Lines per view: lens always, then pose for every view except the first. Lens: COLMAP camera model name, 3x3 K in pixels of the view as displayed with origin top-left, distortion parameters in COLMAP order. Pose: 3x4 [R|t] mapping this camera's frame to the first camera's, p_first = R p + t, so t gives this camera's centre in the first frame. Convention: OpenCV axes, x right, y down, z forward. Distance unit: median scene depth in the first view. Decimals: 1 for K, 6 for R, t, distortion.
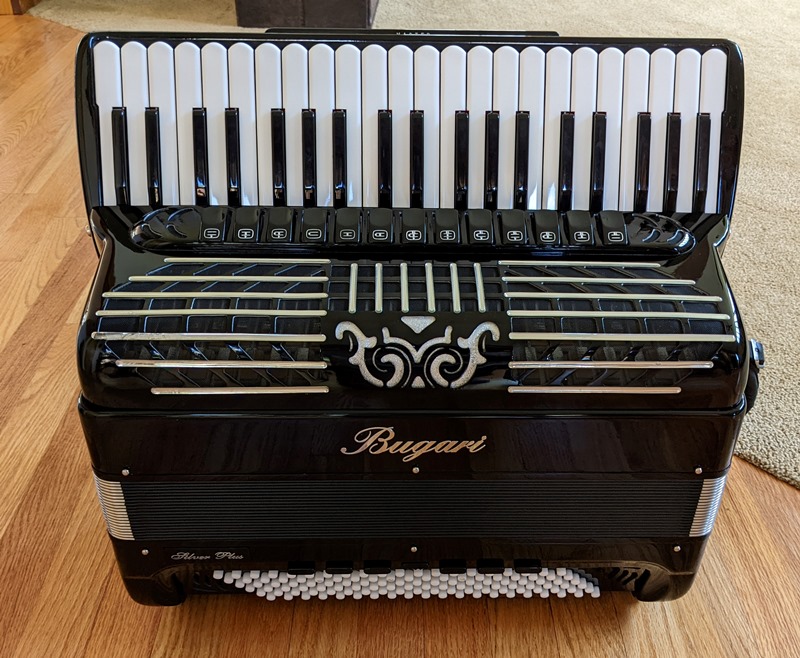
lens RADIAL K [[803.5, 0, 417.2], [0, 803.5, 332.8], [0, 0, 1]] dist [0.035963, -0.006475]
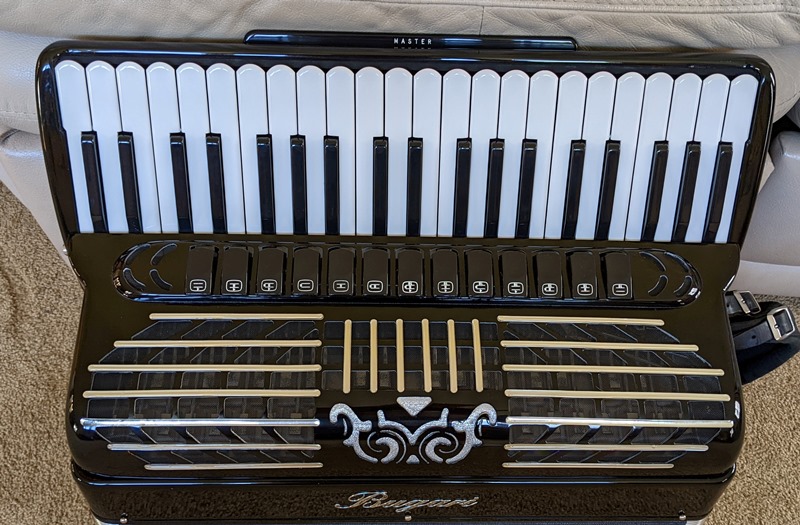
lens RADIAL K [[793.0, 0, 409.4], [0, 793.0, 251.5], [0, 0, 1]] dist [0.042278, -0.004233]
pose [[0.999768, 0.015541, 0.014885, -0.020732], [-0.018685, 0.970045, 0.242205, -0.409098], [-0.010674, -0.242427, 0.970111, 0.100007]]
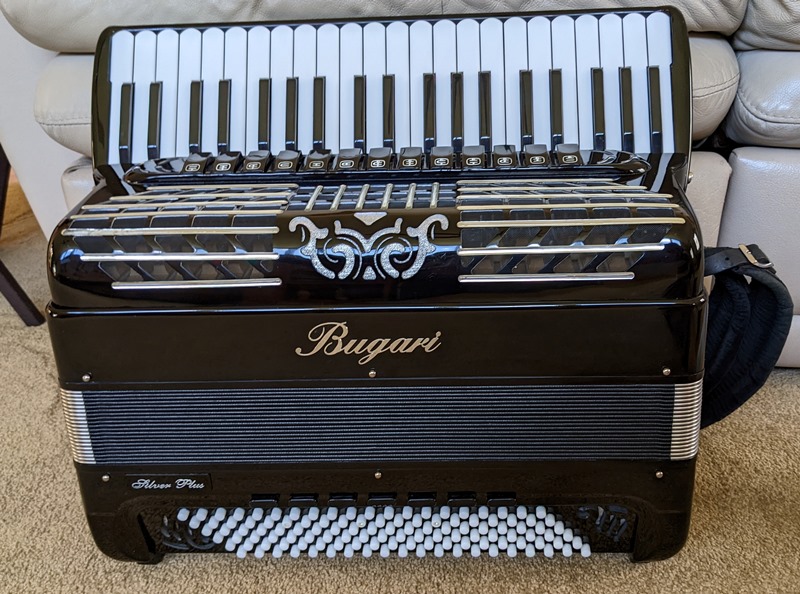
lens RADIAL K [[734.9, 0, 431.3], [0, 734.9, 297.8], [0, 0, 1]] dist [0.015925, 0.019056]
pose [[0.996746, -0.025022, -0.076620, 0.142792], [0.004356, 0.965925, -0.258786, 0.317084], [0.080485, 0.257610, 0.962891, 0.119604]]
